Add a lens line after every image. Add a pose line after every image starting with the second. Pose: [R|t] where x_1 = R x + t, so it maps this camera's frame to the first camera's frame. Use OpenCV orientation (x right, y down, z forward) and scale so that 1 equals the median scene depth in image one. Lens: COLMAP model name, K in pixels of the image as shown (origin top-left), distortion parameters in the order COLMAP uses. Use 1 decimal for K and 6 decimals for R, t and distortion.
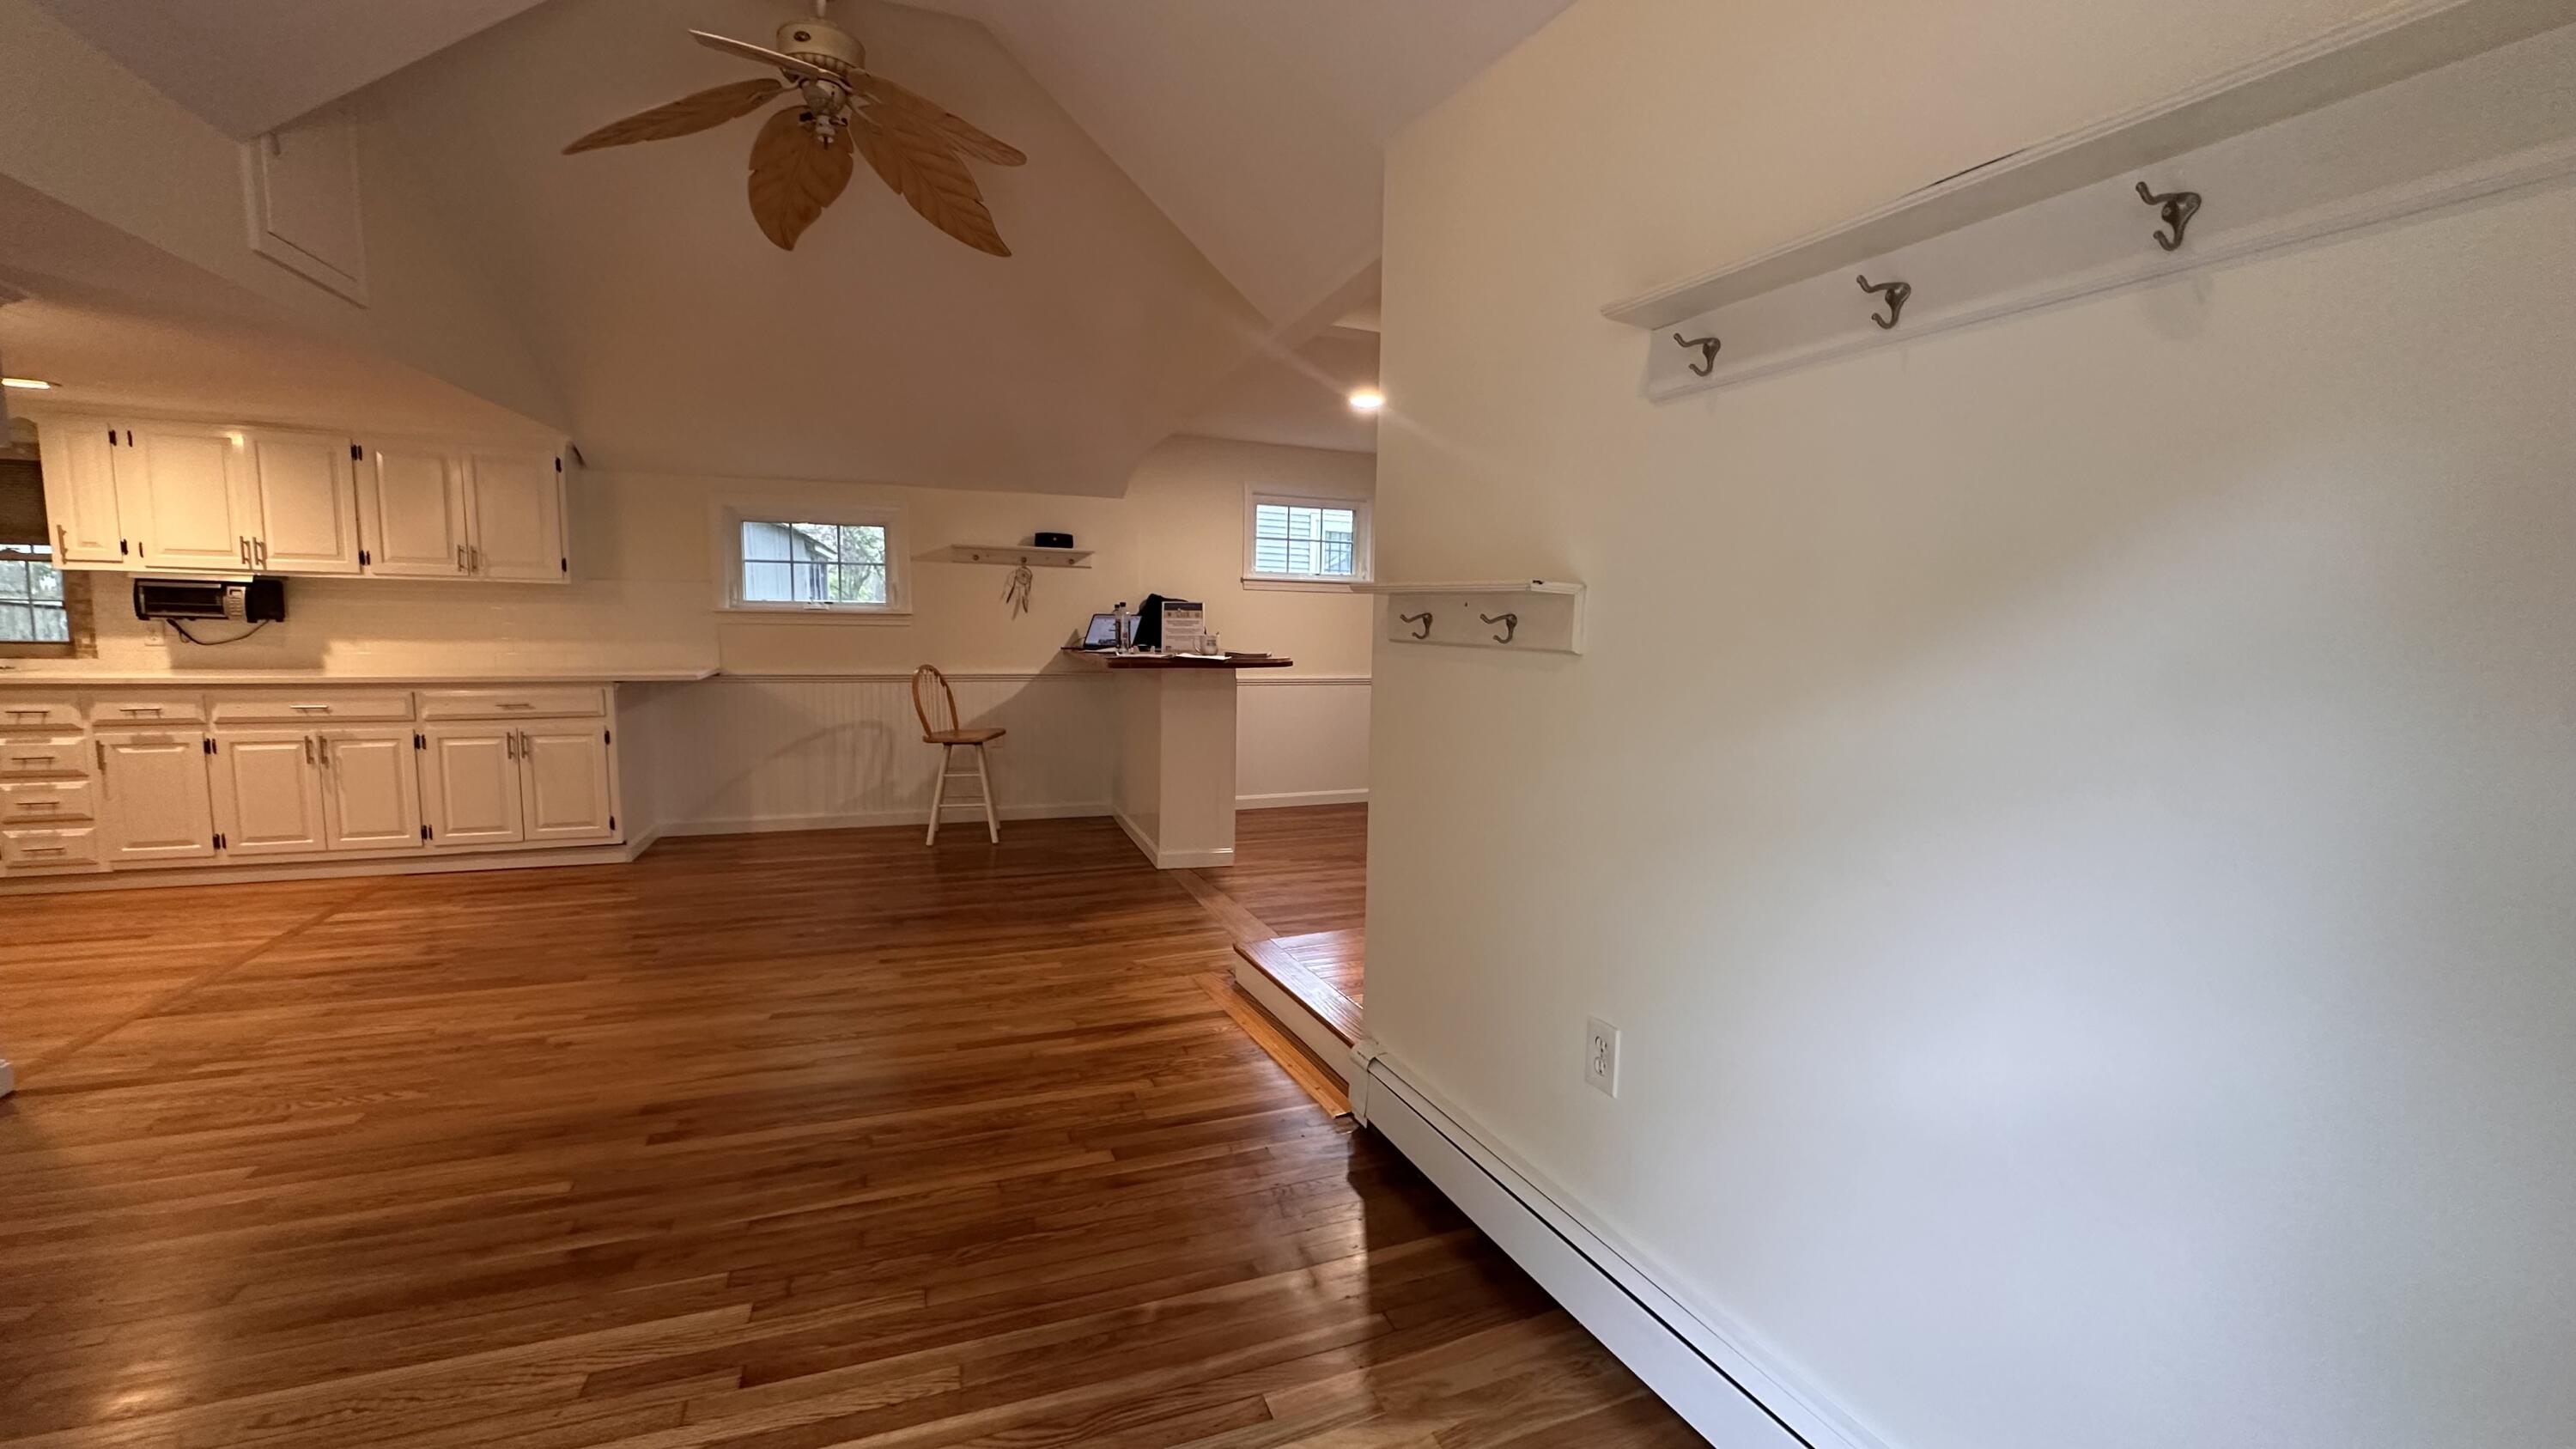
lens RADIAL K [[1028.9, 0, 1287.5], [0, 1028.9, 721.2], [0, 0, 1]] dist [-0.000024, -0.000097]
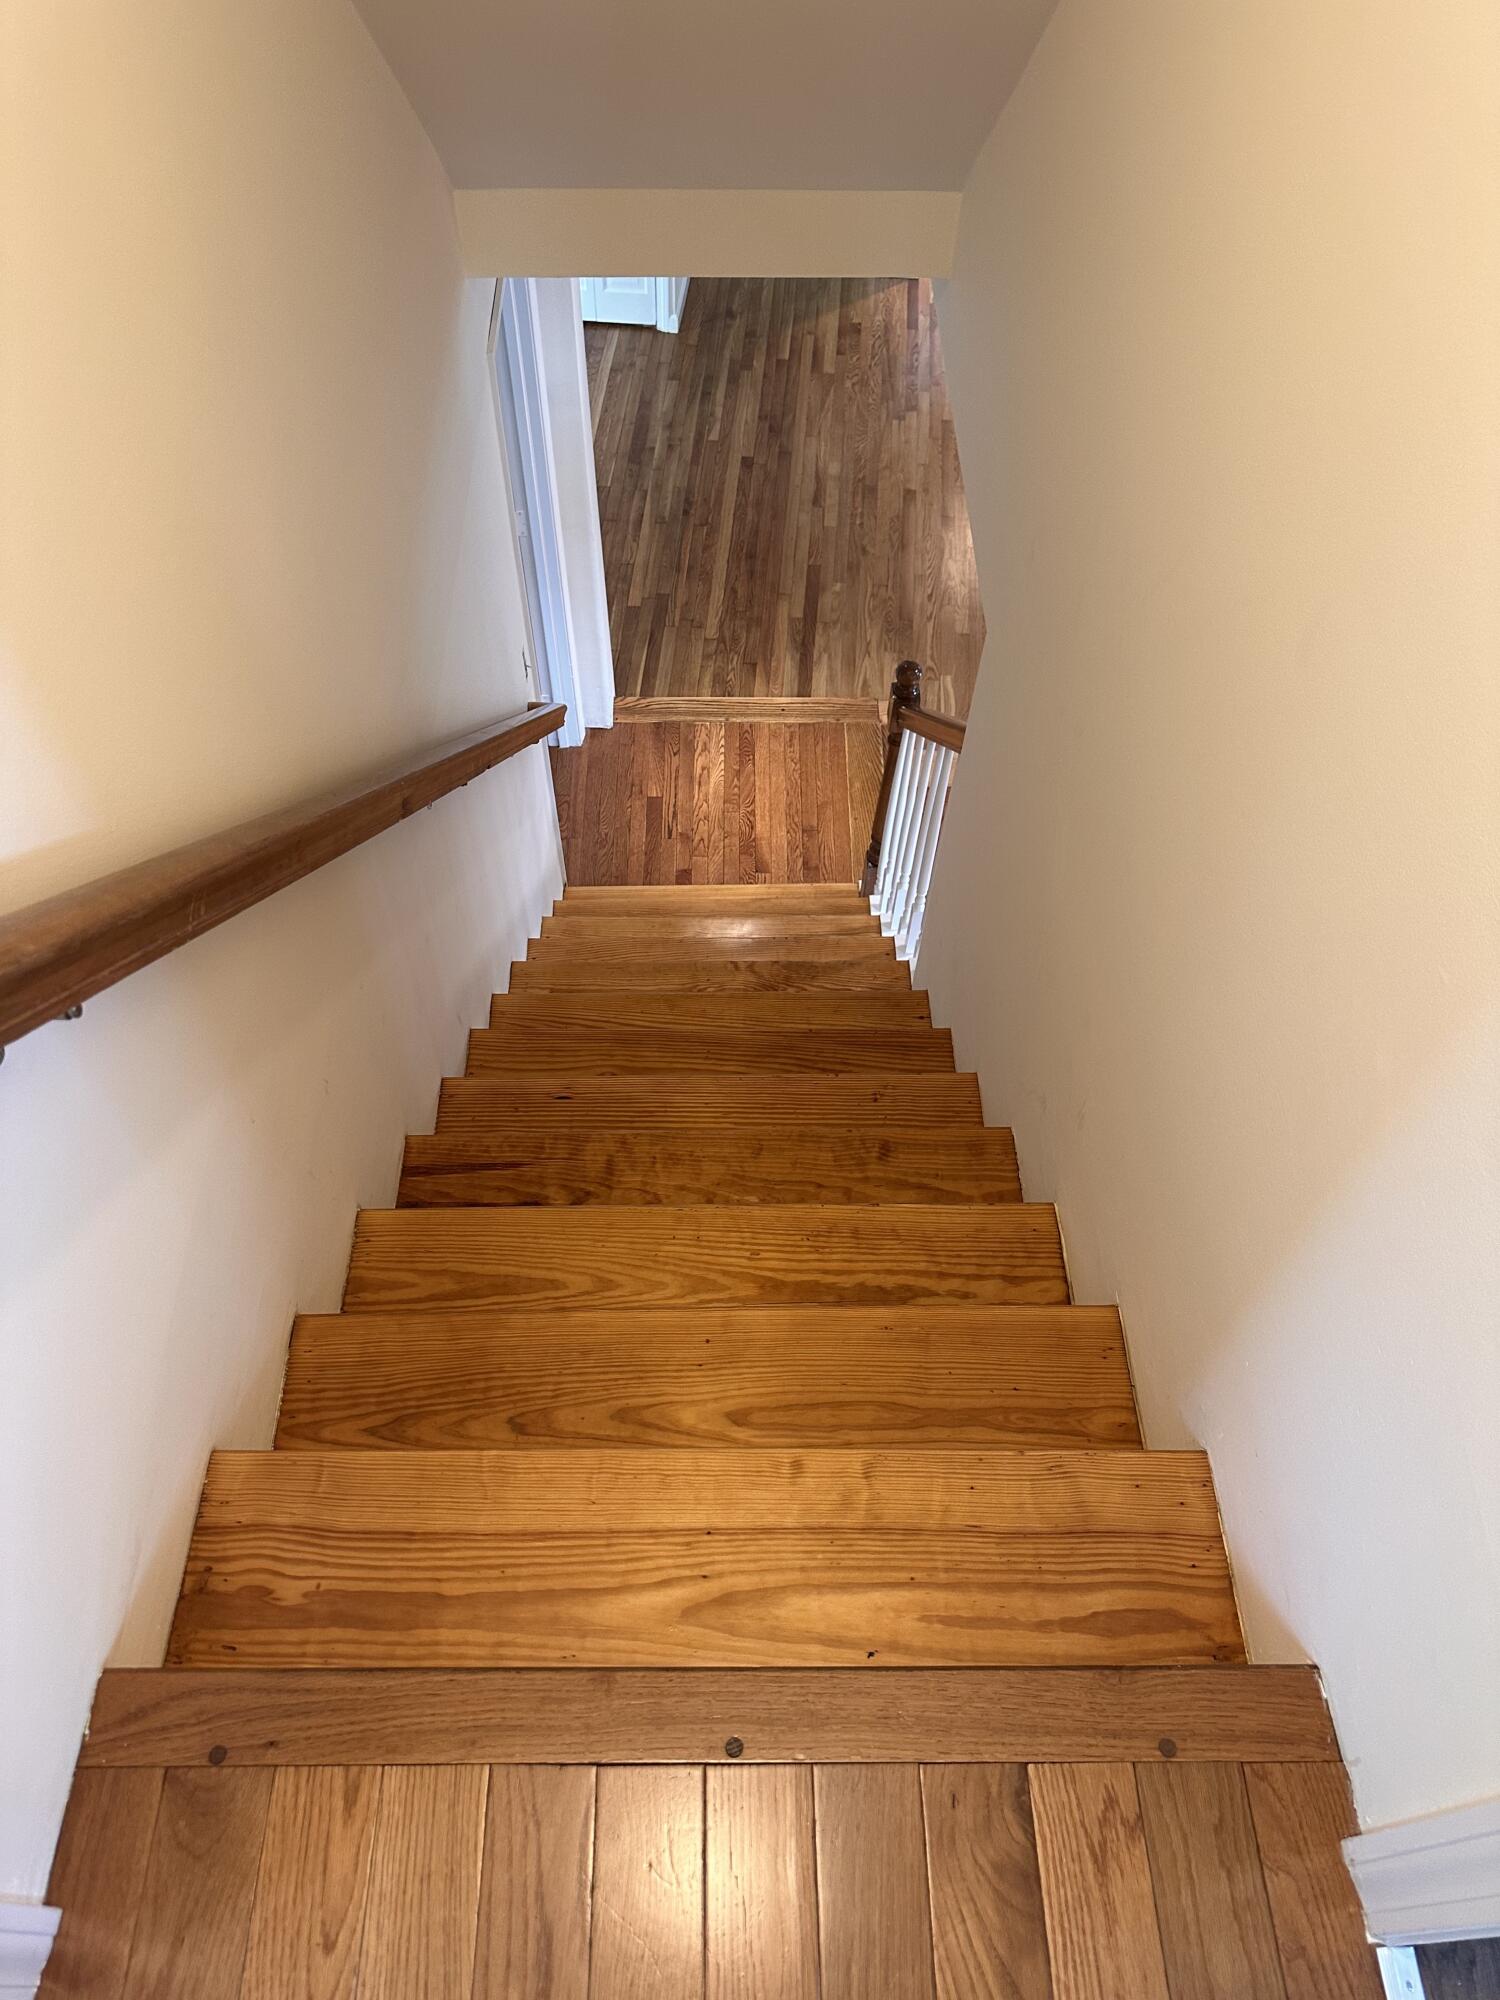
lens RADIAL K [[1404.4, 0, 746.6], [0, 1404.4, 1013.0], [0, 0, 1]] dist [0.164867, -0.335661]
pose [[-0.408004, 0.739424, -0.535523, 0.879145], [-0.108900, 0.542963, 0.832665, -0.698356], [0.906462, 0.398049, -0.141008, 1.010301]]
